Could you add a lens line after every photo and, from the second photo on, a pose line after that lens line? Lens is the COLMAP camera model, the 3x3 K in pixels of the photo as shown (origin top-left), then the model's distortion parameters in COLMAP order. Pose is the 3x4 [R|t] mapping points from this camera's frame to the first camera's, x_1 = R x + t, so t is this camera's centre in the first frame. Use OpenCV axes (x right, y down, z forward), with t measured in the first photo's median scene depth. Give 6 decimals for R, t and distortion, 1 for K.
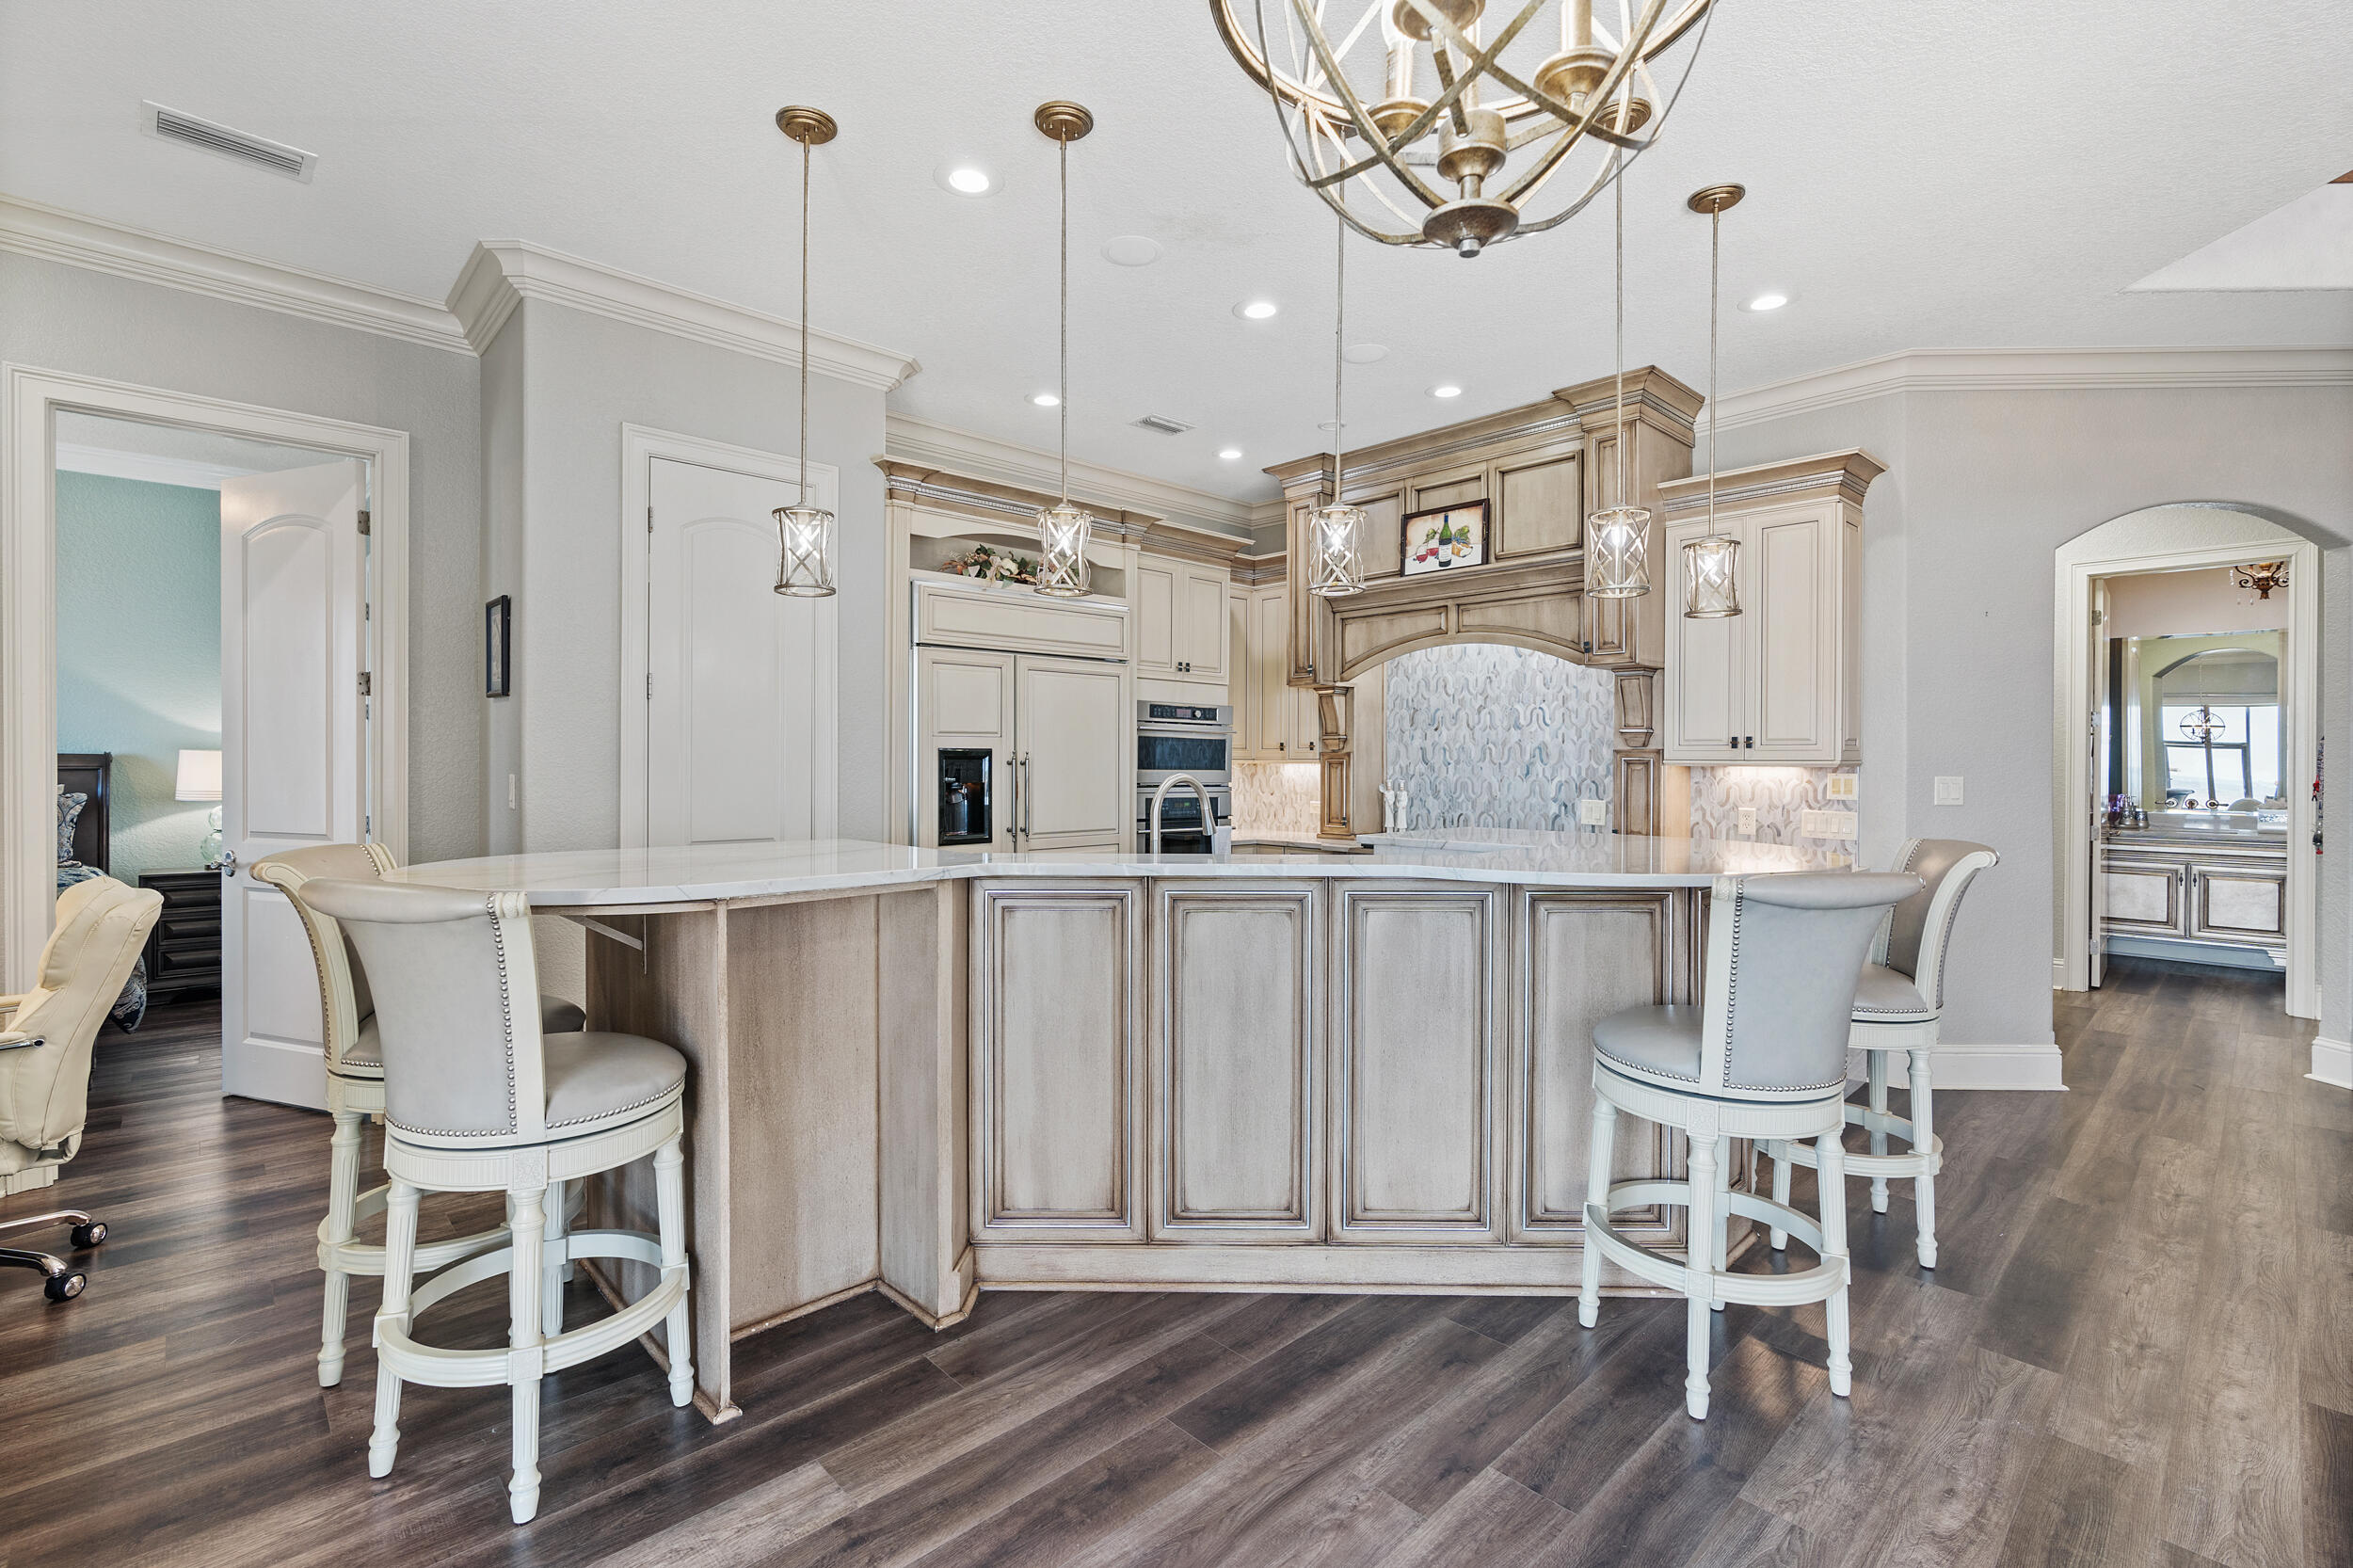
lens RADIAL K [[1060.0, 0, 1172.9], [0, 1060.0, 768.0], [0, 0, 1]] dist [-0.010299, 0.004701]
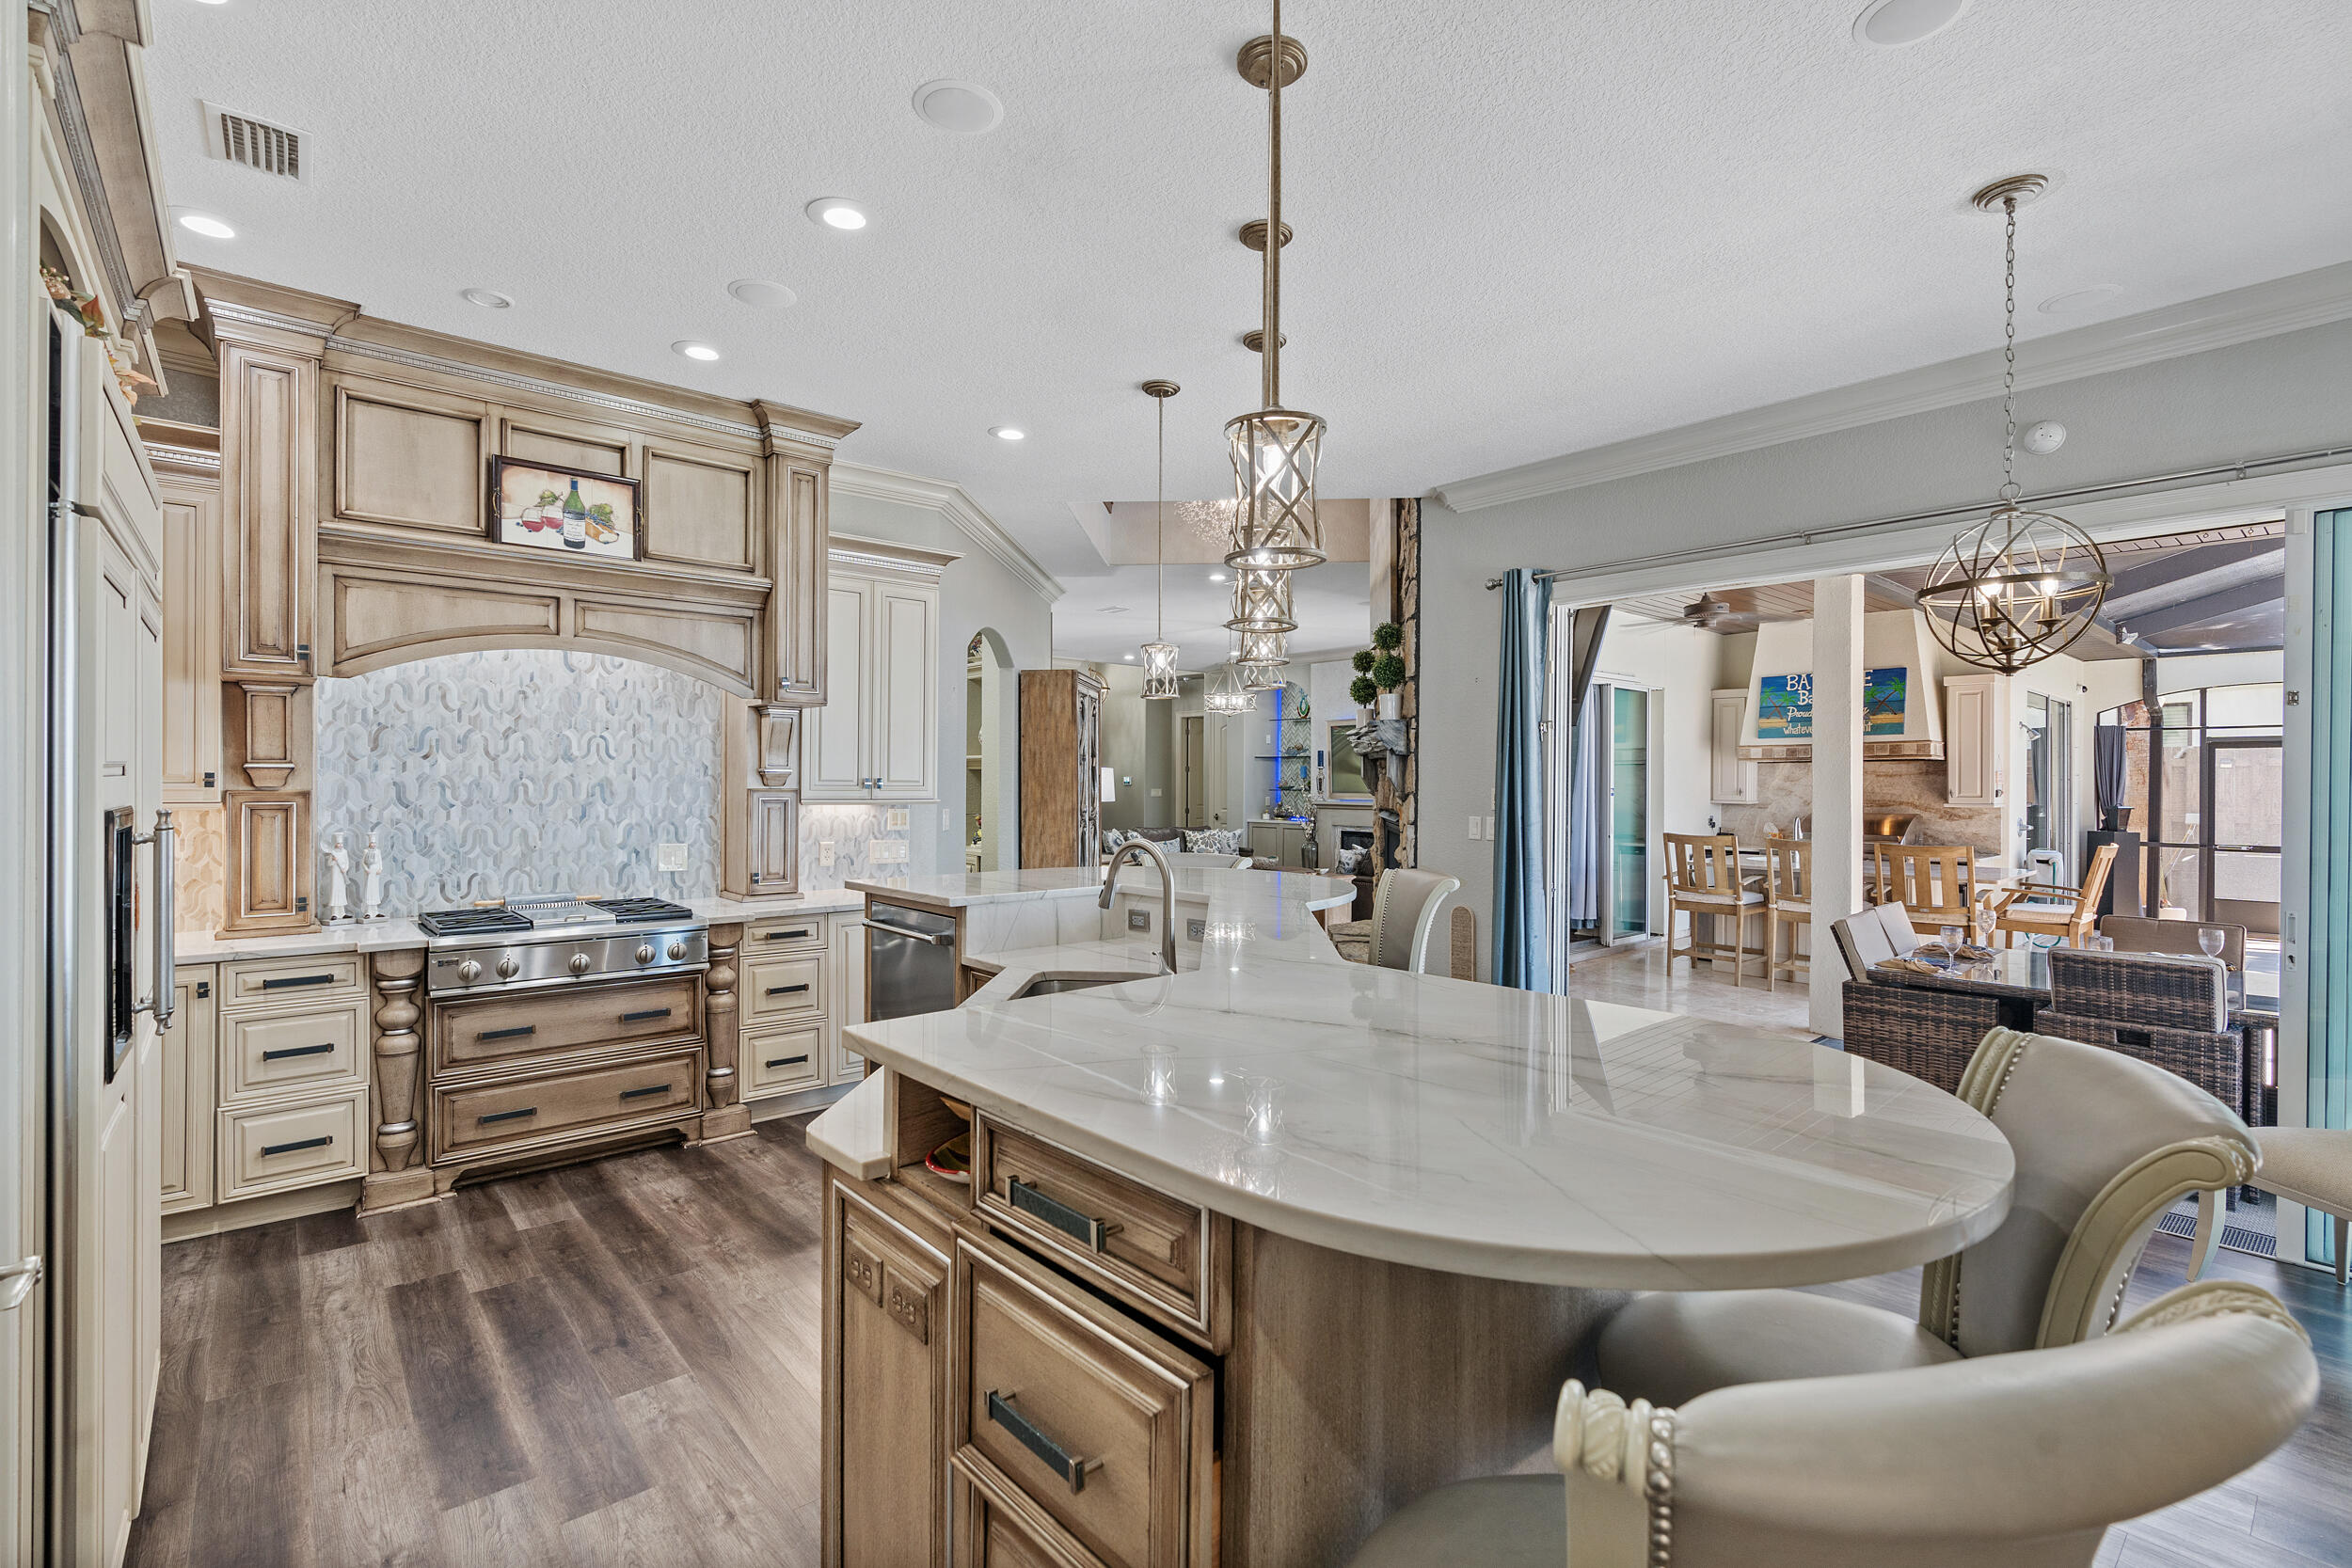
lens RADIAL K [[1059.5, 0, 1182.1], [0, 1059.5, 782.4], [0, 0, 1]] dist [-0.010299, 0.004701]
pose [[0.036985, -0.004122, 0.999307, -0.468128], [-0.000294, 0.999991, 0.004136, -0.024670], [-0.999316, -0.000447, 0.036983, 0.519996]]
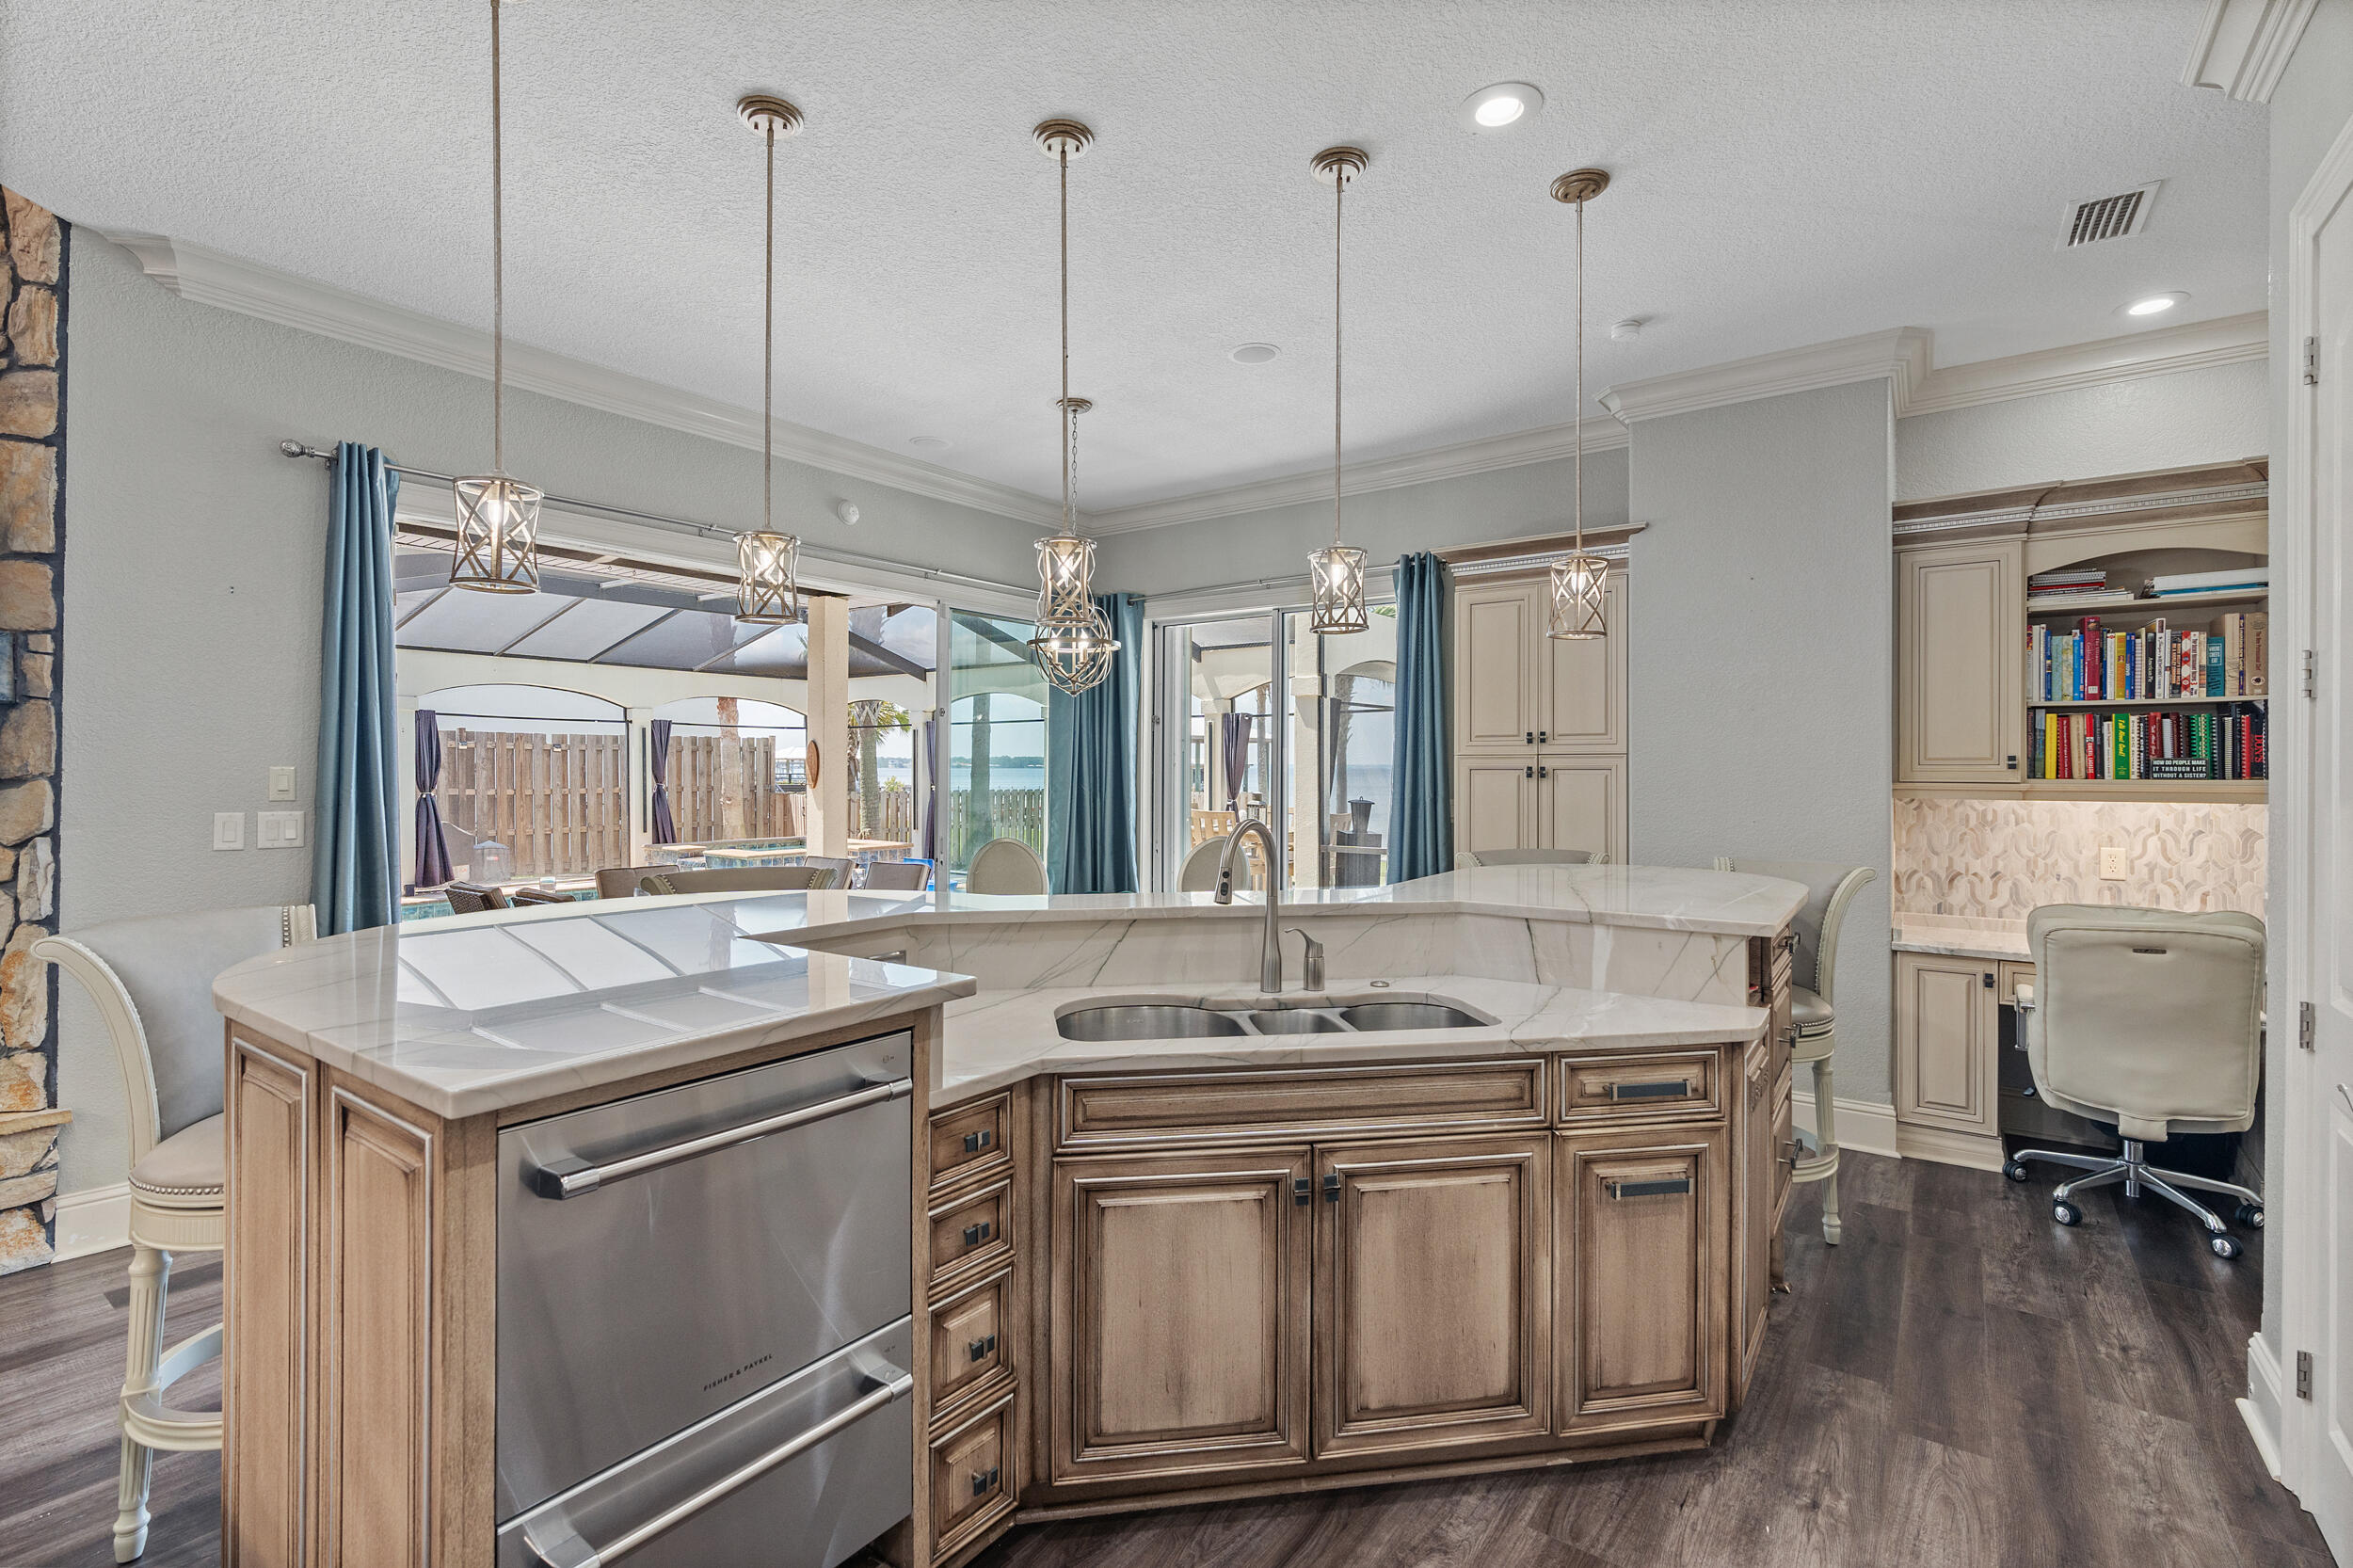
lens RADIAL K [[1060.0, 0, 1162.5], [0, 1060.0, 768.1], [0, 0, 1]] dist [-0.010299, 0.004701]
pose [[-0.985375, -0.009117, -0.170155, 0.112790], [-0.009974, 0.999942, 0.004179, -0.022768], [0.170107, 0.005815, -0.985408, 0.971265]]
